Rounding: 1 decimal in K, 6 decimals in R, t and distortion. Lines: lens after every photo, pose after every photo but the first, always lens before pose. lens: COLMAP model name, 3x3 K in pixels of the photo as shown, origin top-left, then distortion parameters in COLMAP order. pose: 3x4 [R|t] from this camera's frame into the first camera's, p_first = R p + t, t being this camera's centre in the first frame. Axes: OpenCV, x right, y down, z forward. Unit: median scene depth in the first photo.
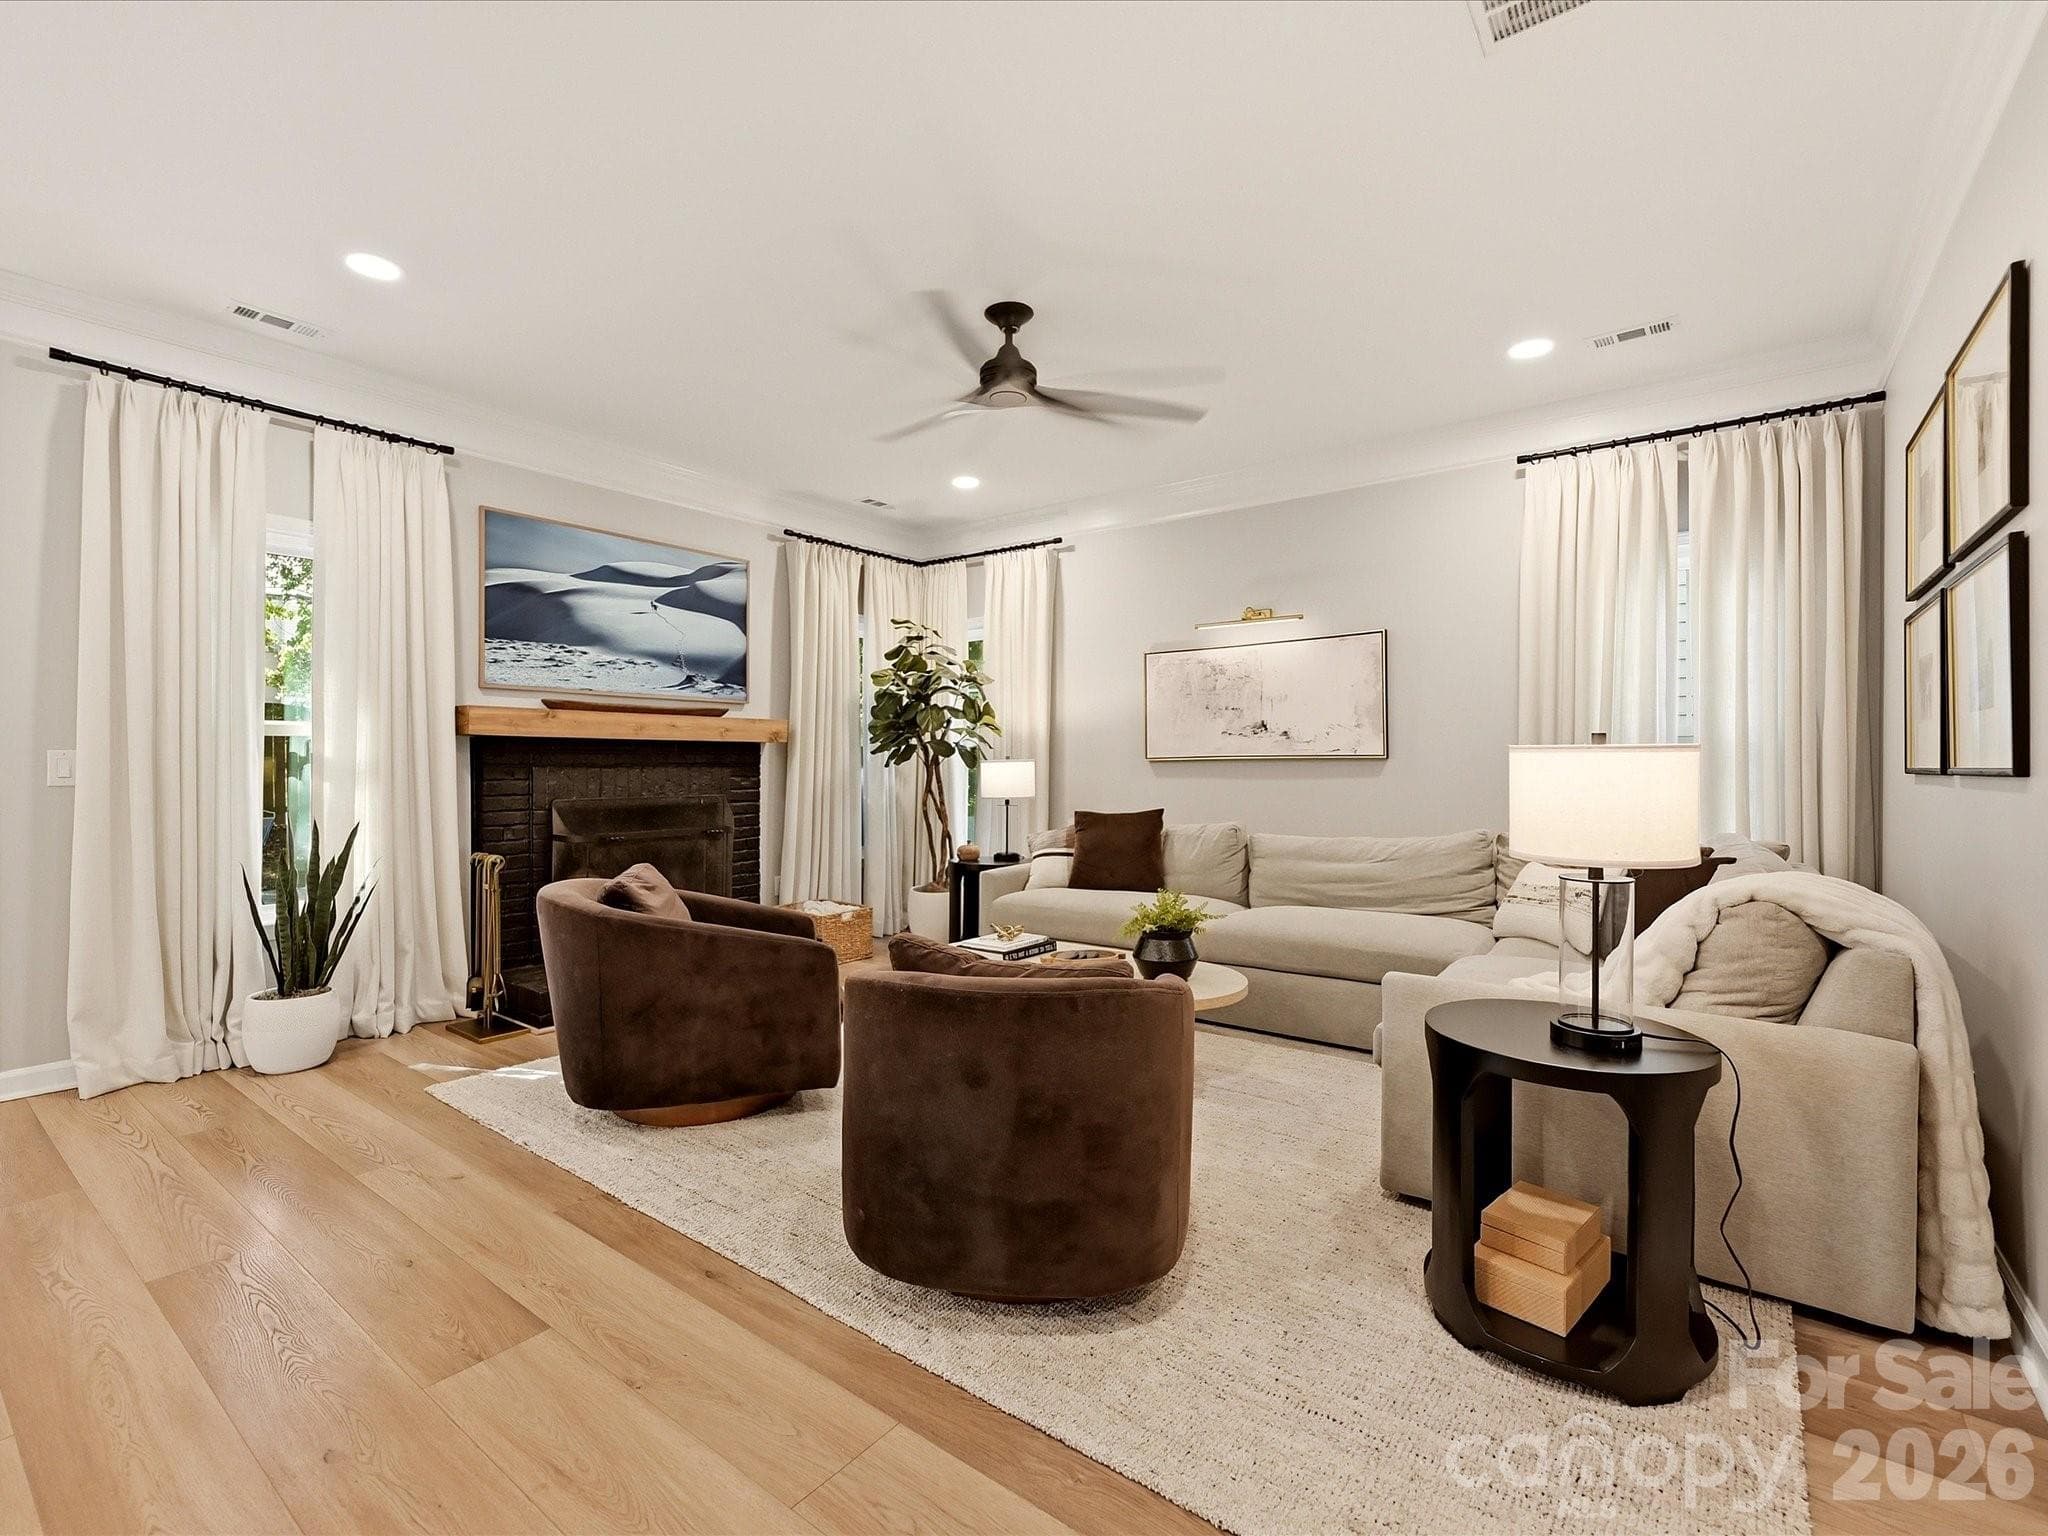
lens RADIAL K [[930.0, 0, 1021.3], [0, 930.0, 763.8], [0, 0, 1]] dist [-0.000423, 0.000078]
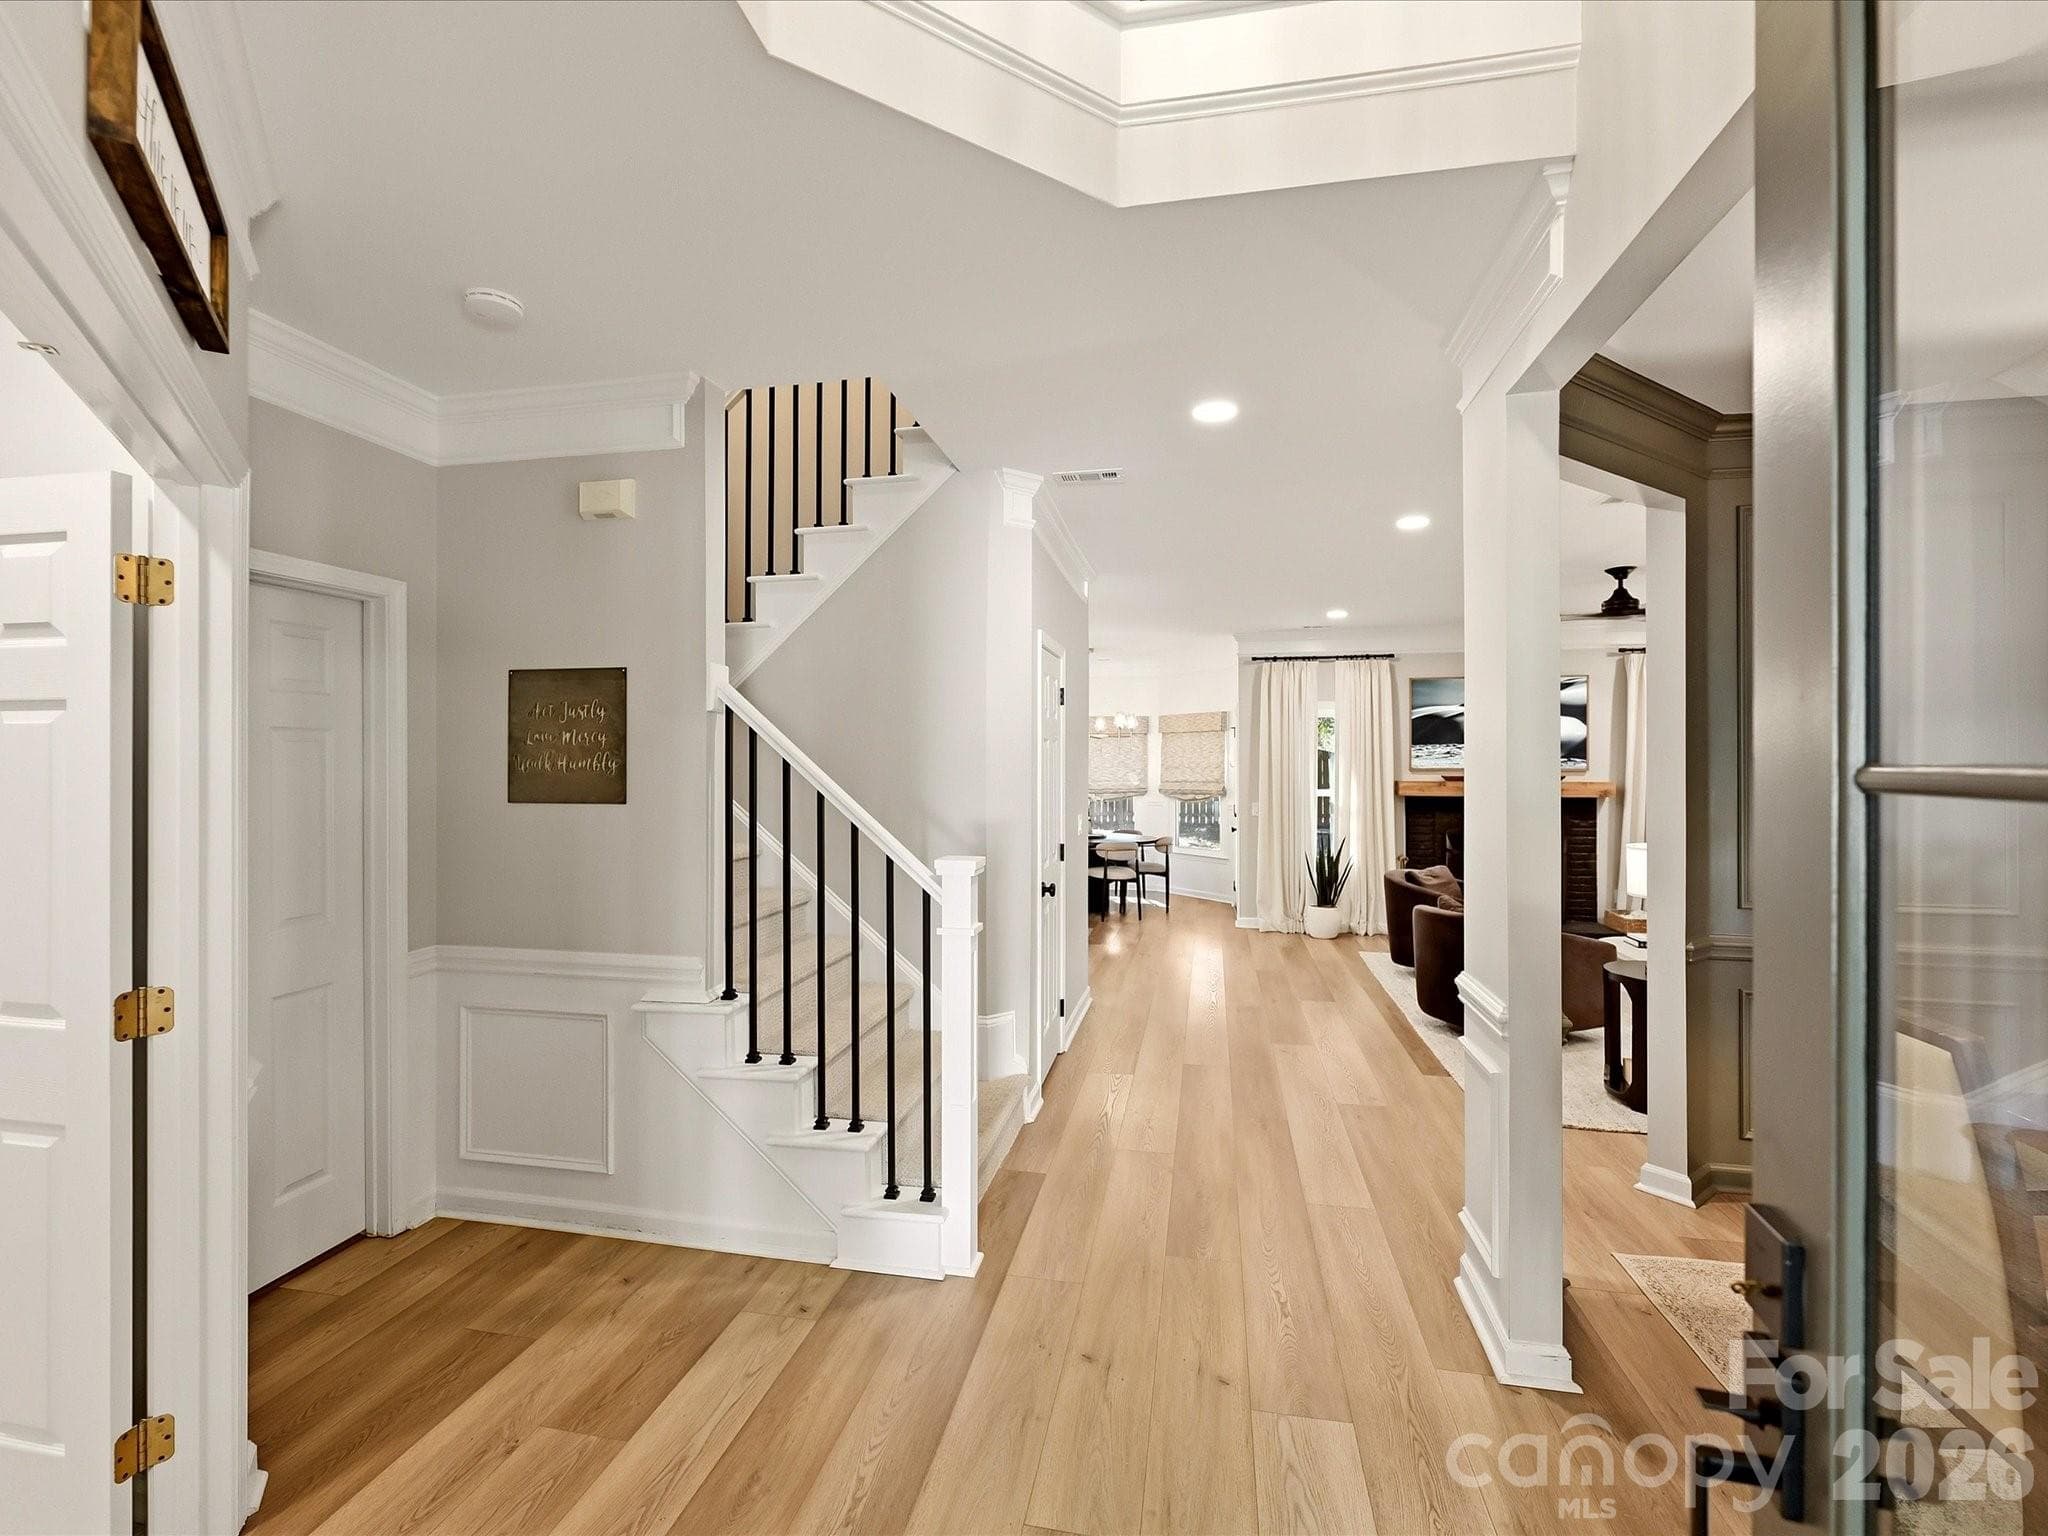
lens RADIAL K [[930.0, 0, 1021.7], [0, 930.0, 764.4], [0, 0, 1]] dist [-0.000423, 0.000078]
pose [[0.435186, 0.003681, -0.900333, 0.836567], [0.000536, 0.999990, 0.004347, -0.105064], [0.900341, -0.002375, 0.435180, -0.596848]]
